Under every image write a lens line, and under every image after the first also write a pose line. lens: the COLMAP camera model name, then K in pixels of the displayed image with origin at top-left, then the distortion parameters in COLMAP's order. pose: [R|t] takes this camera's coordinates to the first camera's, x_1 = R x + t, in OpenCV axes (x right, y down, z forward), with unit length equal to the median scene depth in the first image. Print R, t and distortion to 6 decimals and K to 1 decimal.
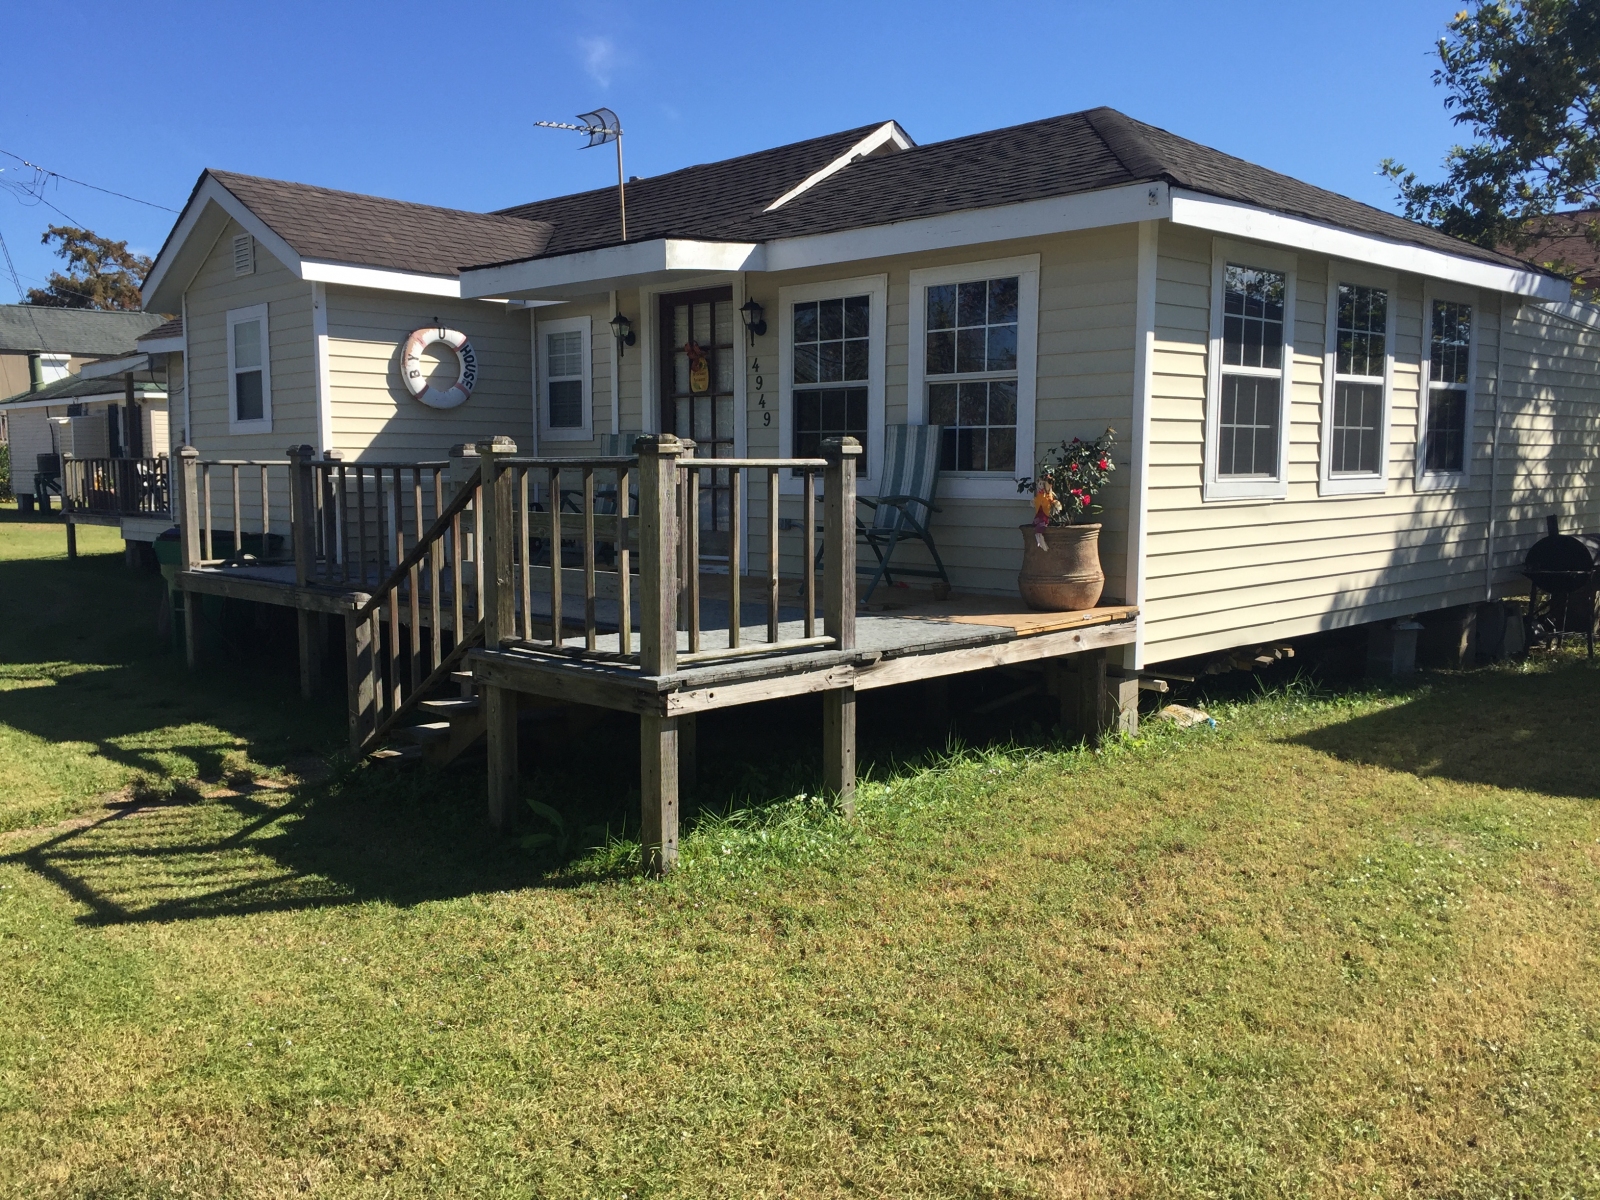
lens RADIAL K [[1378.4, 0, 800.0], [0, 1378.4, 600.0], [0, 0, 1]] dist [0.040470, -0.000789]
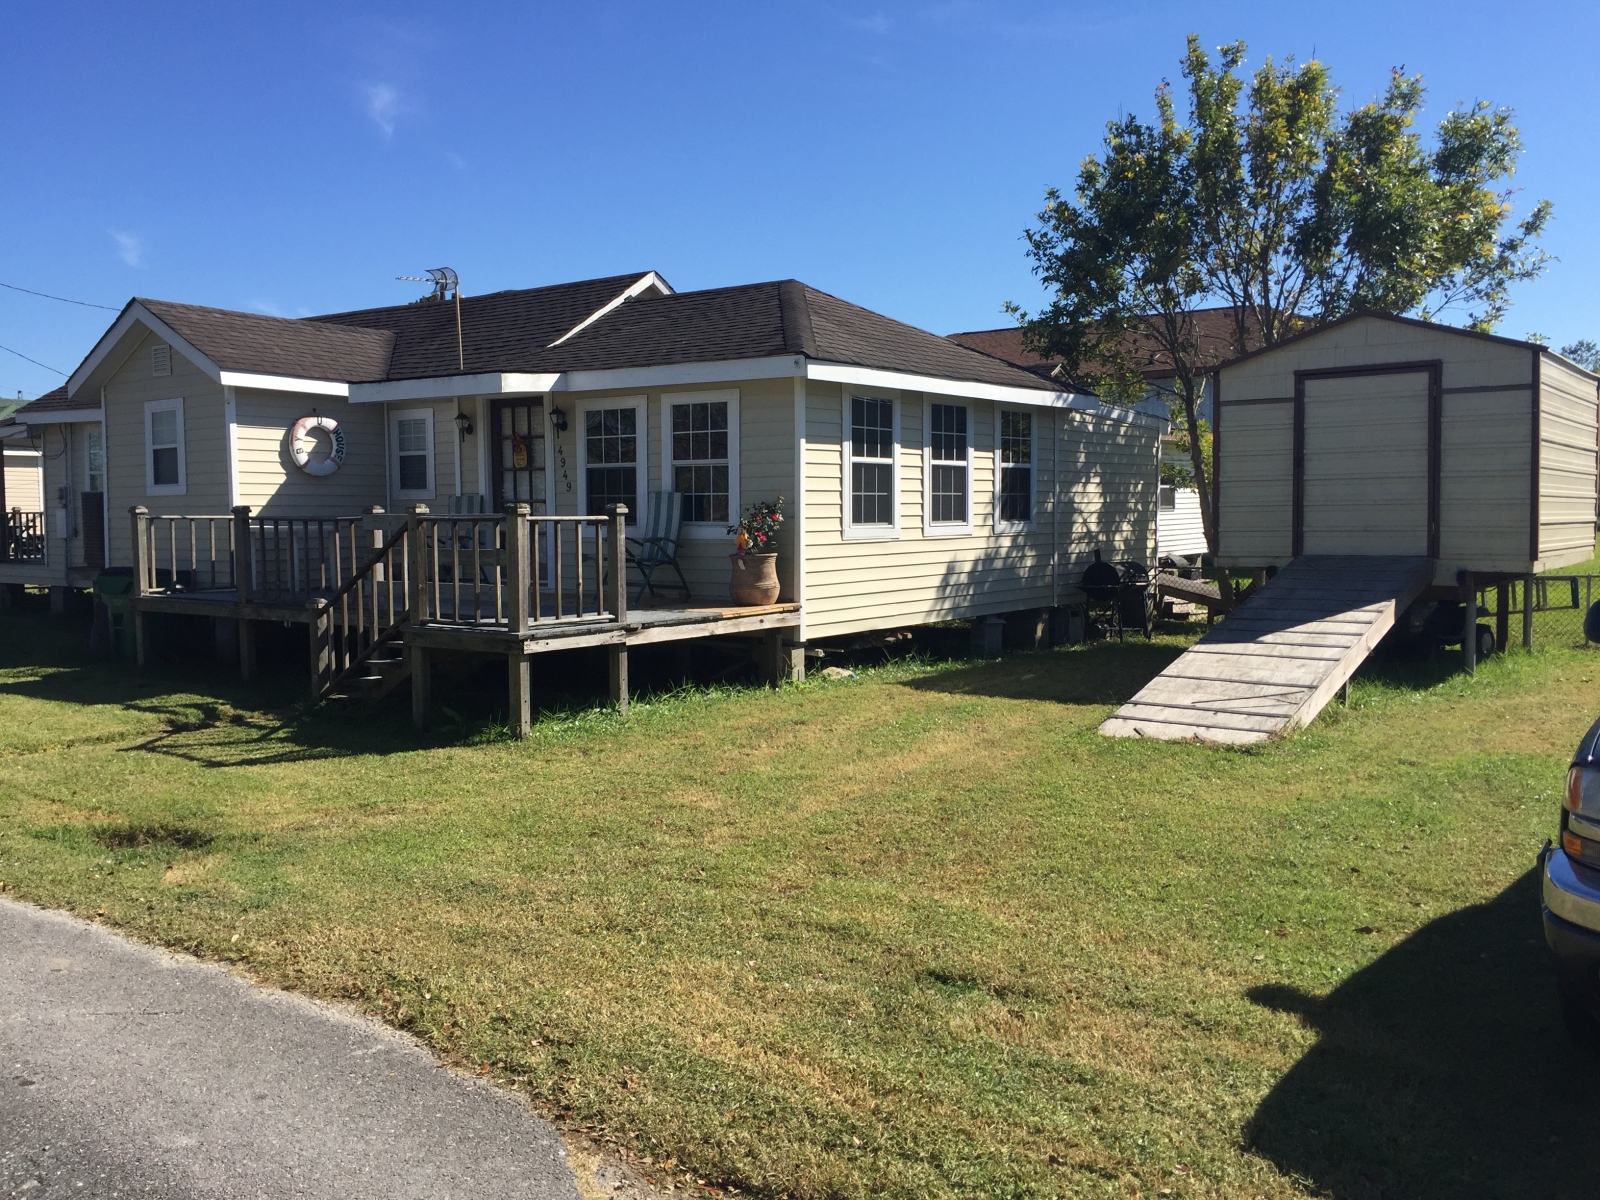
lens RADIAL K [[1357.1, 0, 819.1], [0, 1357.1, 618.8], [0, 0, 1]] dist [0.035310, -0.004347]
pose [[0.985942, -0.016545, 0.166264, -0.004442], [0.019820, 0.999641, -0.018057, 0.048657], [-0.165905, 0.021098, 0.985916, -0.554795]]
